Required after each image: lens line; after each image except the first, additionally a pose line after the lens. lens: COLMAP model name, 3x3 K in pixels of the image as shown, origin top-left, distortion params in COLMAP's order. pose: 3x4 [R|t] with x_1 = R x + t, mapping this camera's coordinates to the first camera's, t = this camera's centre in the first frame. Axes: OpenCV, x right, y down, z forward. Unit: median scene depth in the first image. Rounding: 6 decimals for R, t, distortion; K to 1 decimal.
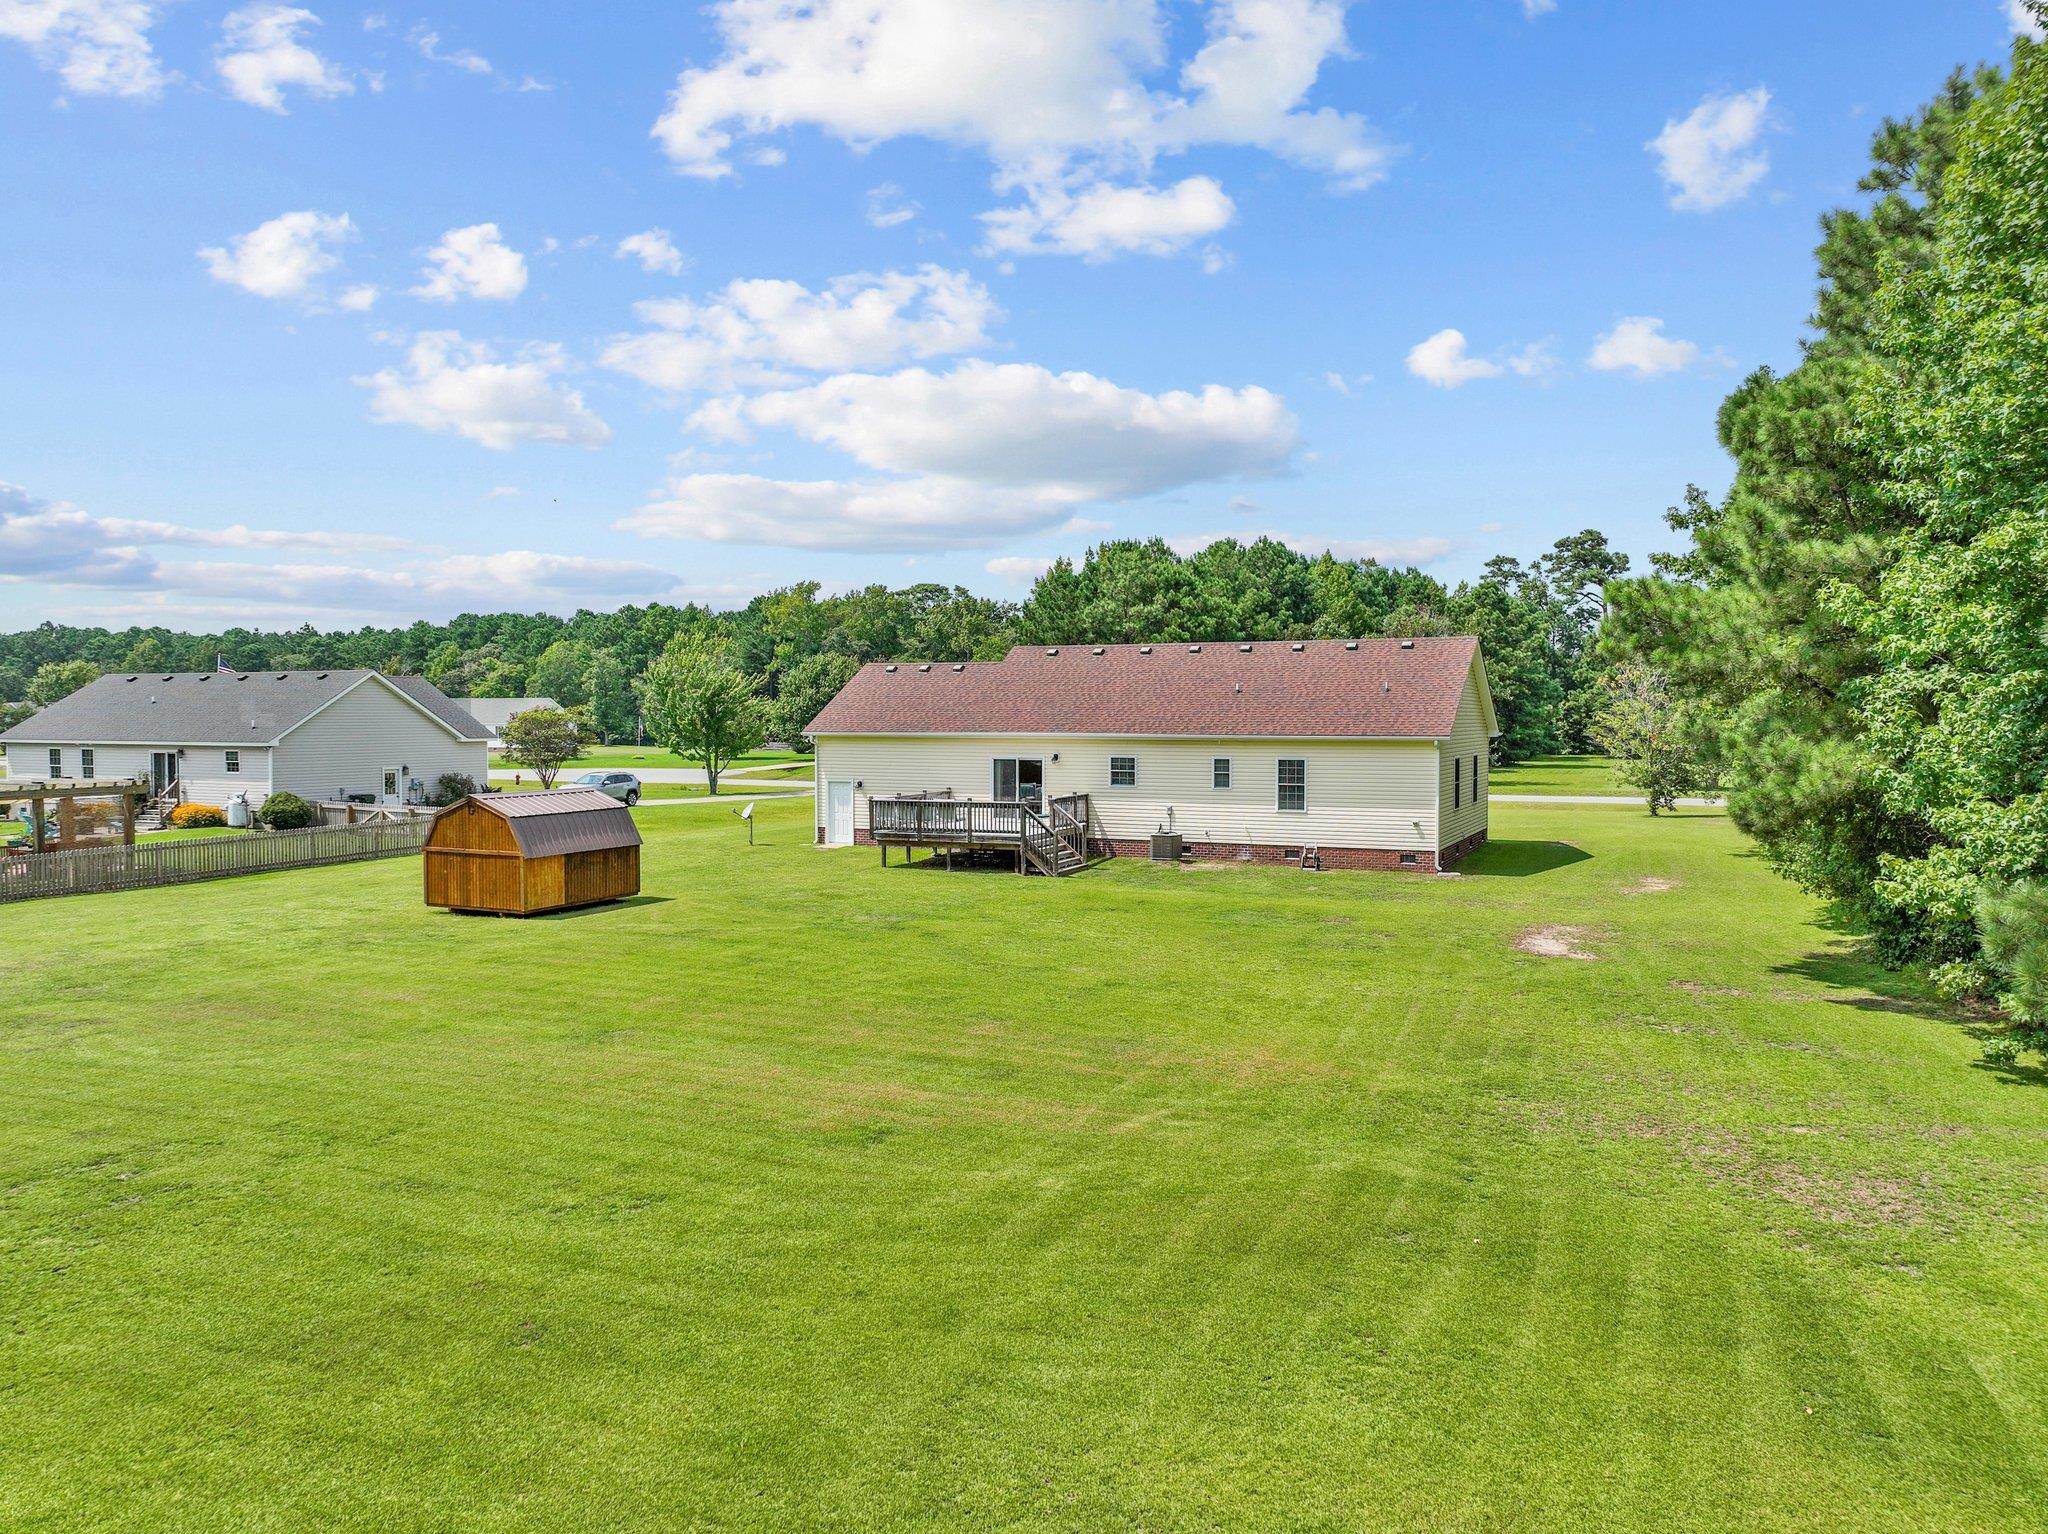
lens RADIAL K [[1457.3, 0, 1024.0], [0, 1457.3, 767.0], [0, 0, 1]] dist [0.007767, 0.004327]
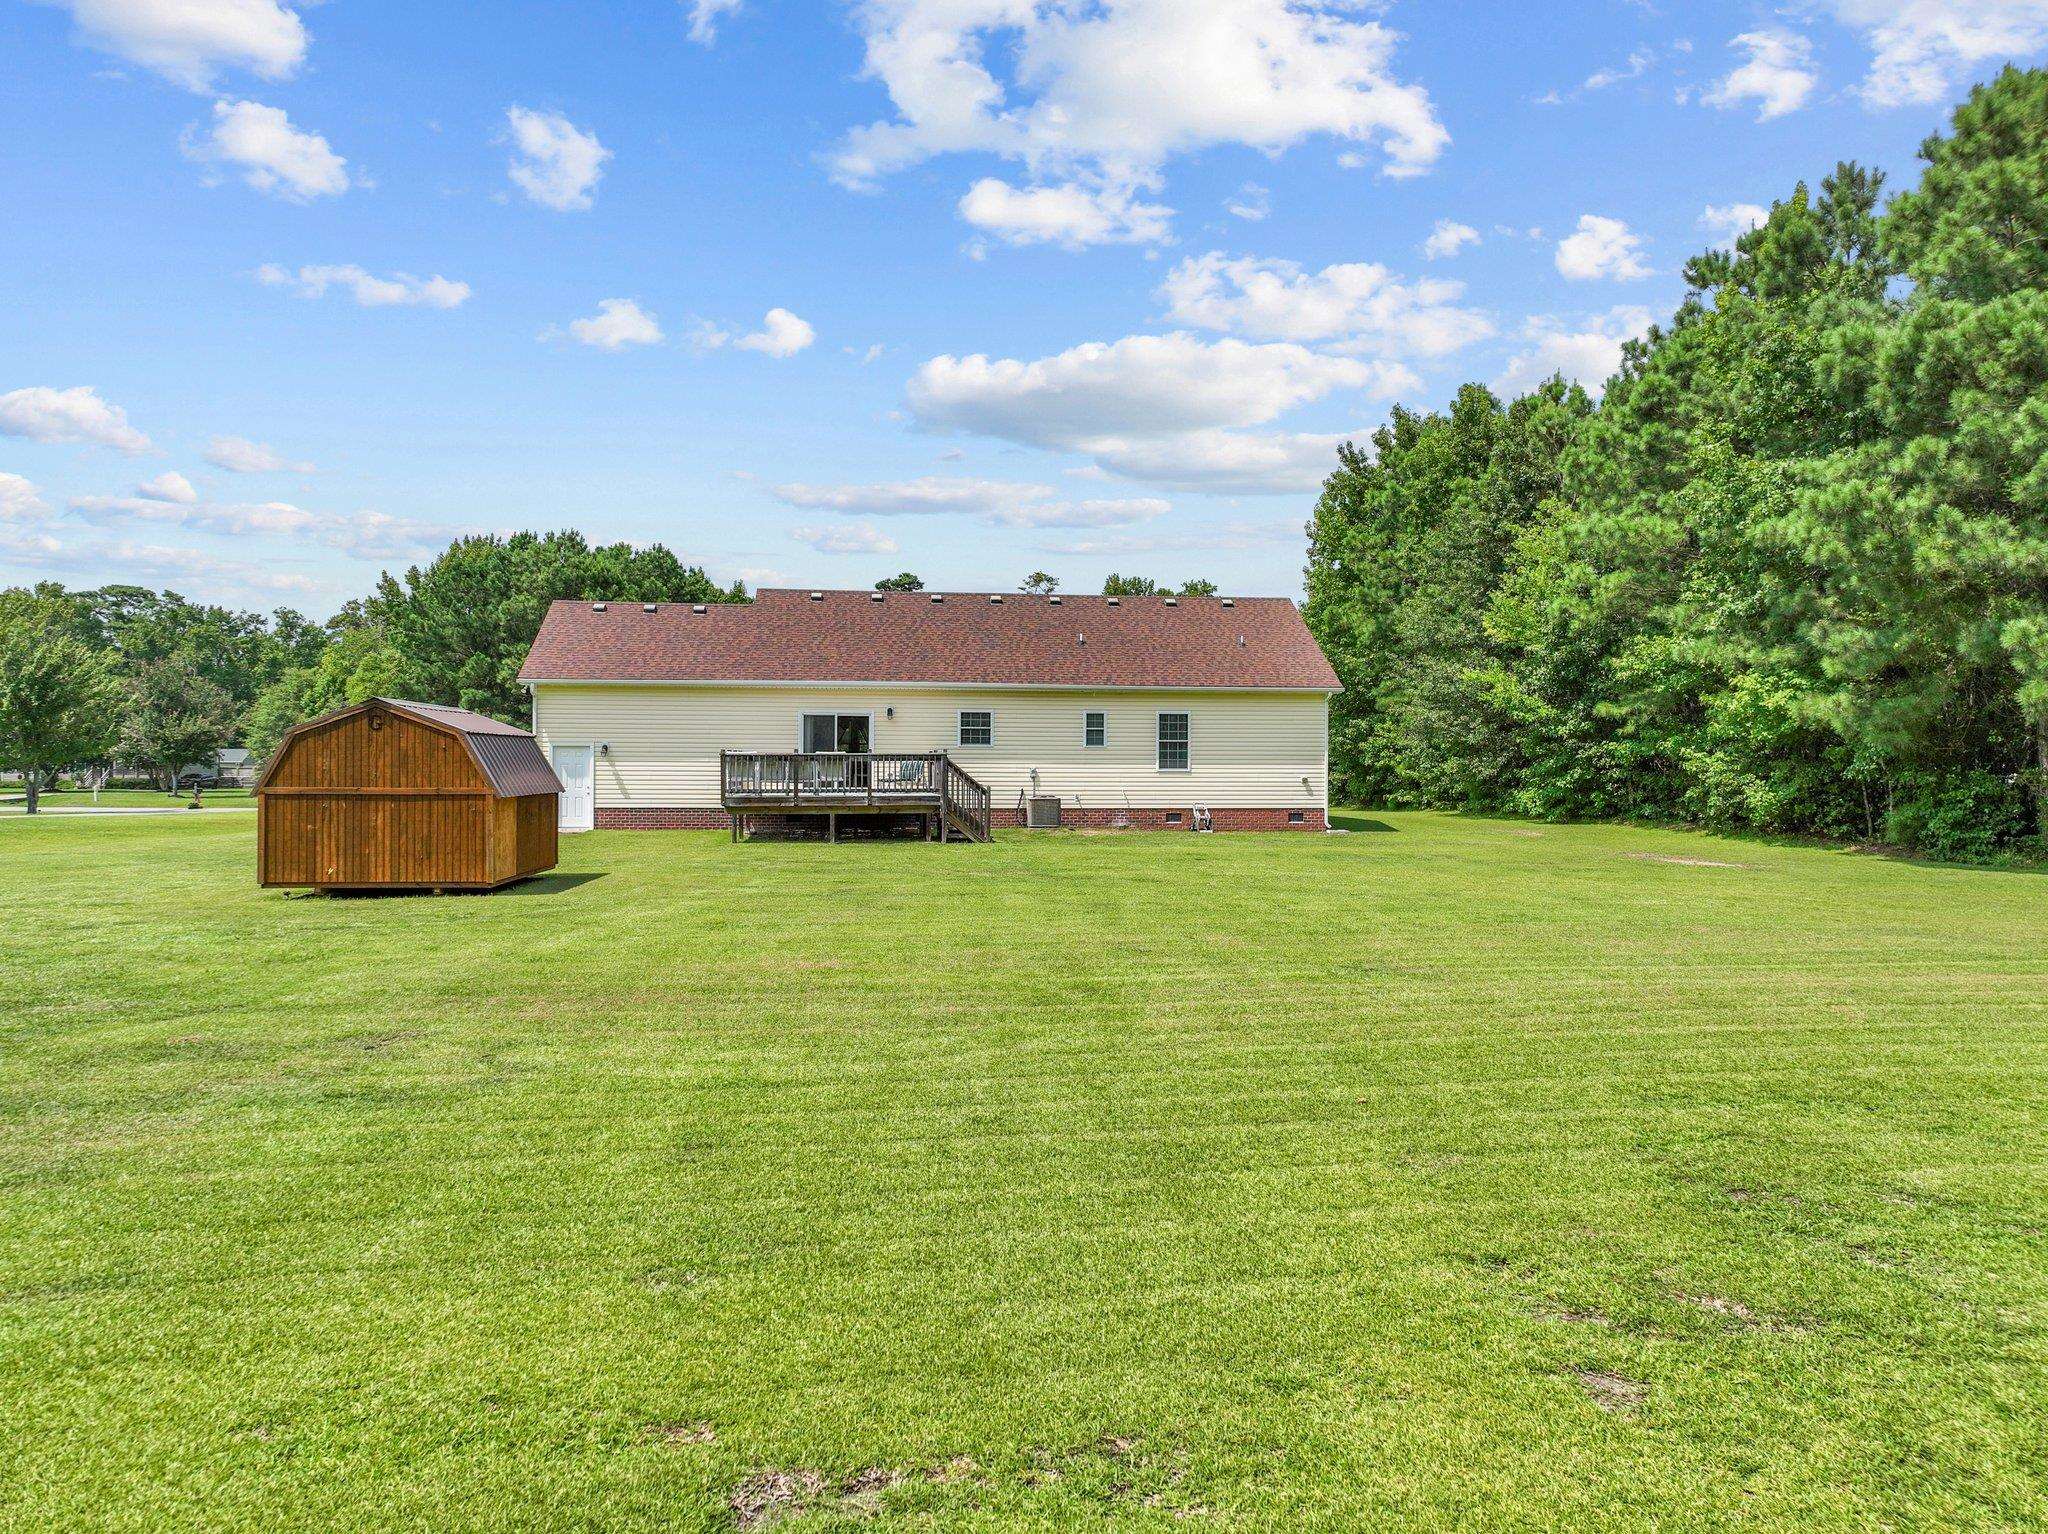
lens RADIAL K [[1457.3, 0, 1024.0], [0, 1457.3, 767.0], [0, 0, 1]] dist [0.007767, 0.004327]
pose [[0.852963, 0.005939, 0.521938, -0.368299], [0.013774, 0.999331, -0.033880, 0.057195], [-0.521790, 0.036088, 0.852310, 0.269313]]
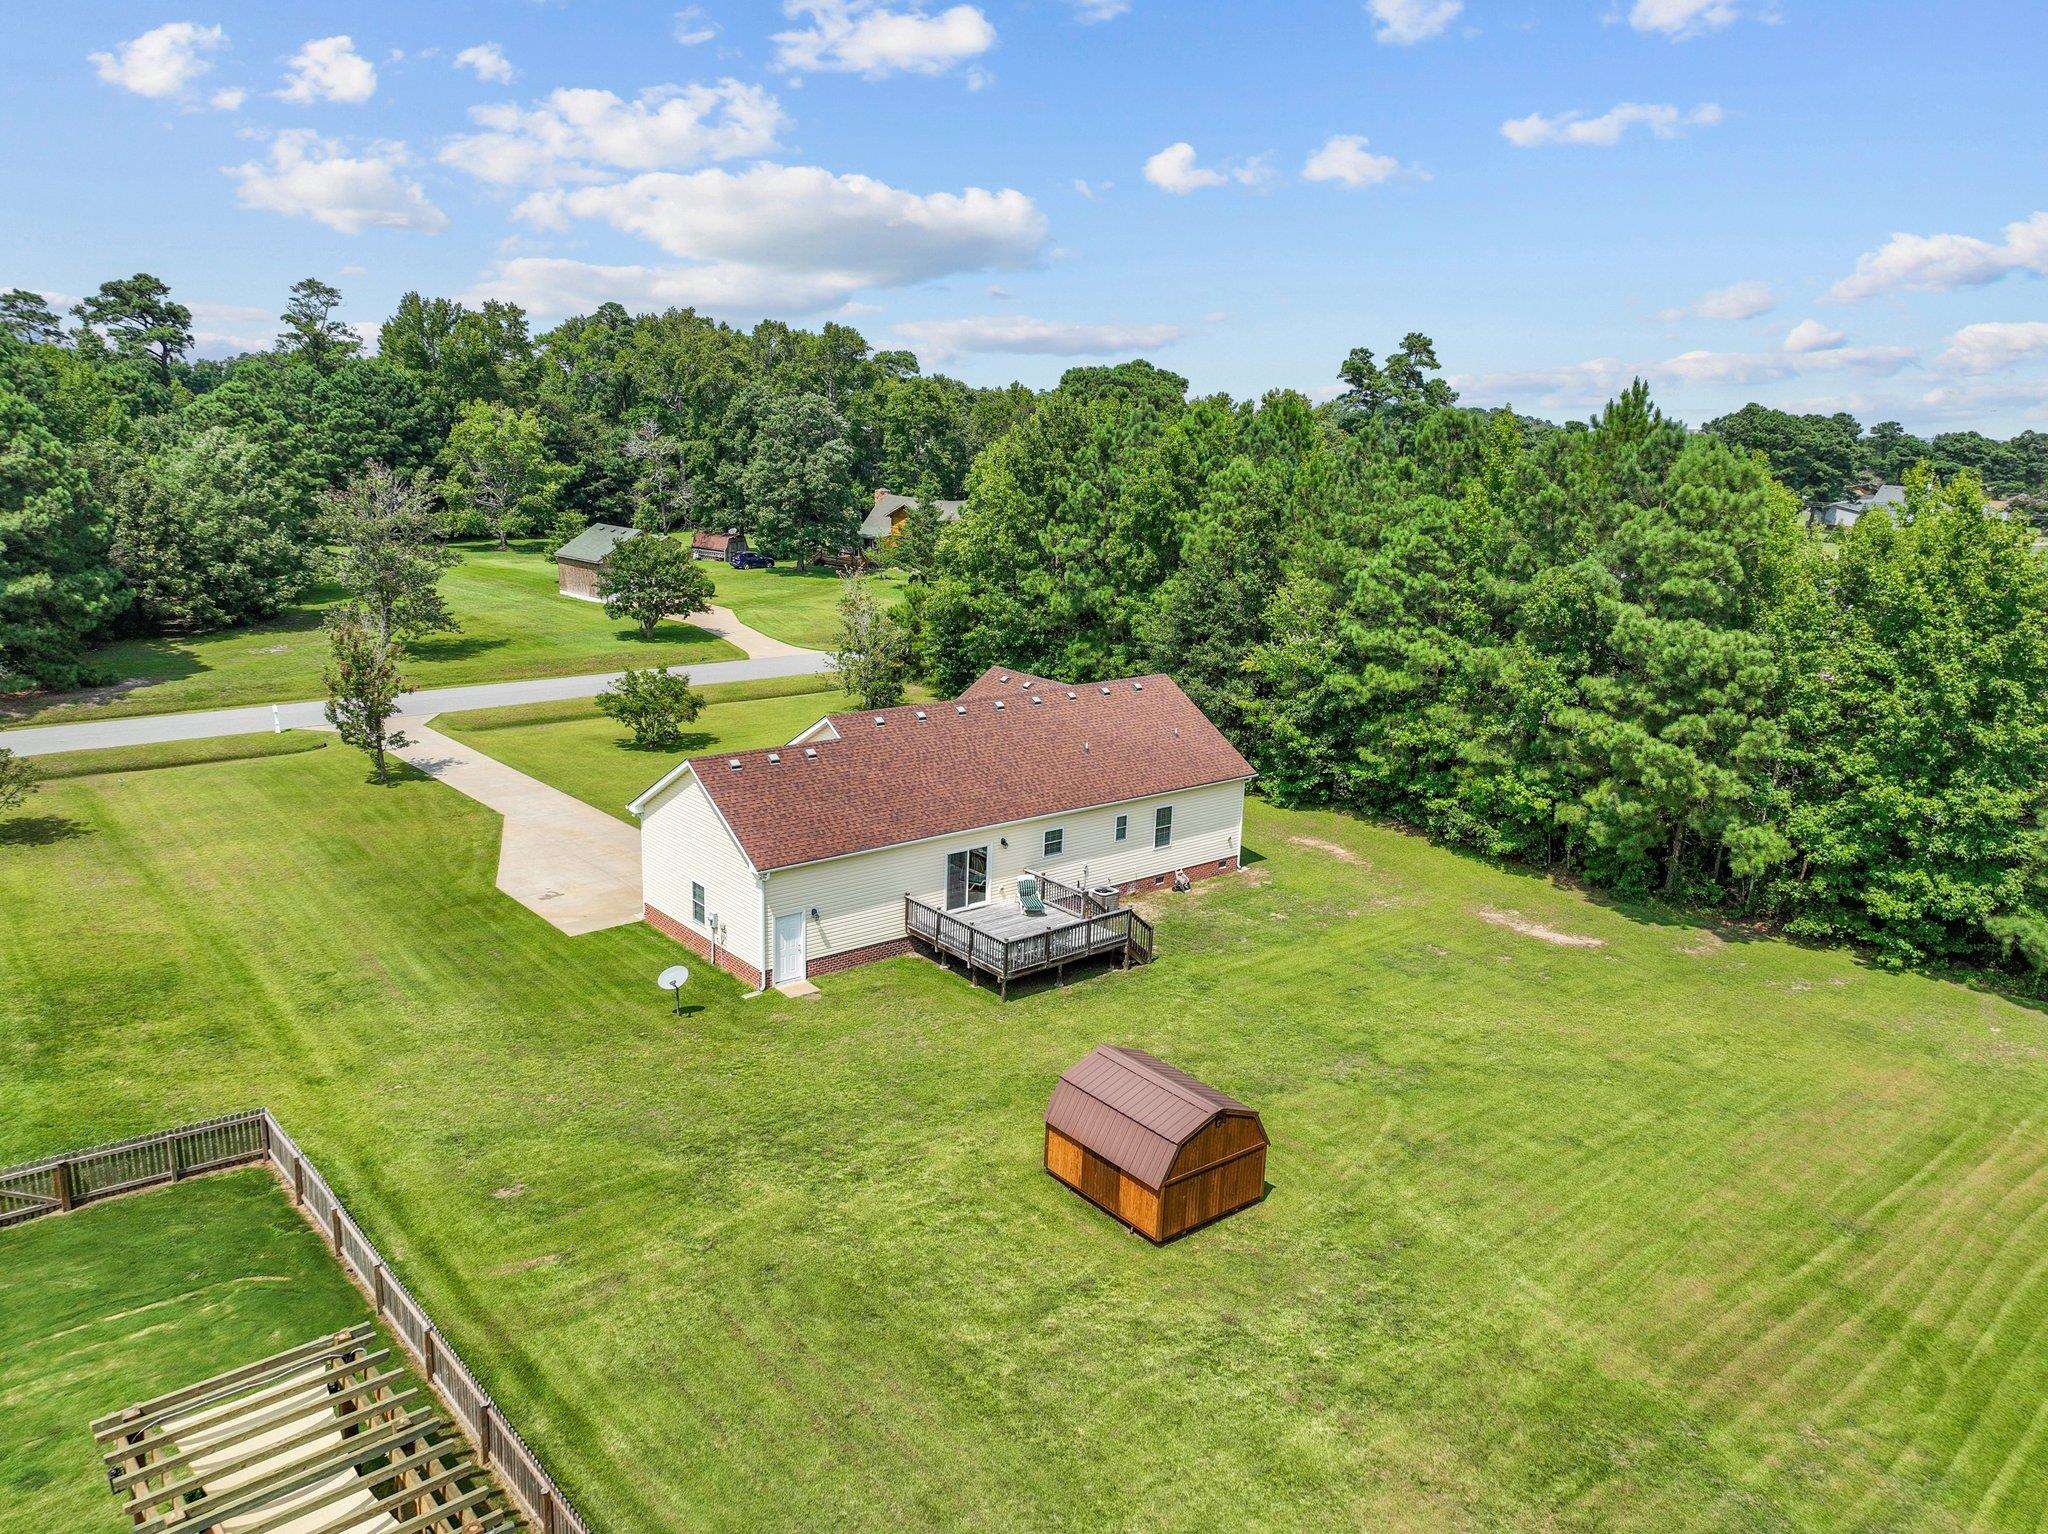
lens RADIAL K [[1461.6, 0, 1021.1], [0, 1461.6, 788.3], [0, 0, 1]] dist [0.000964, 0.036502]
pose [[0.422073, -0.217629, 0.880052, -0.947770], [0.001672, 0.970943, 0.239304, -0.315059], [-0.906560, -0.099532, 0.410173, 0.595741]]
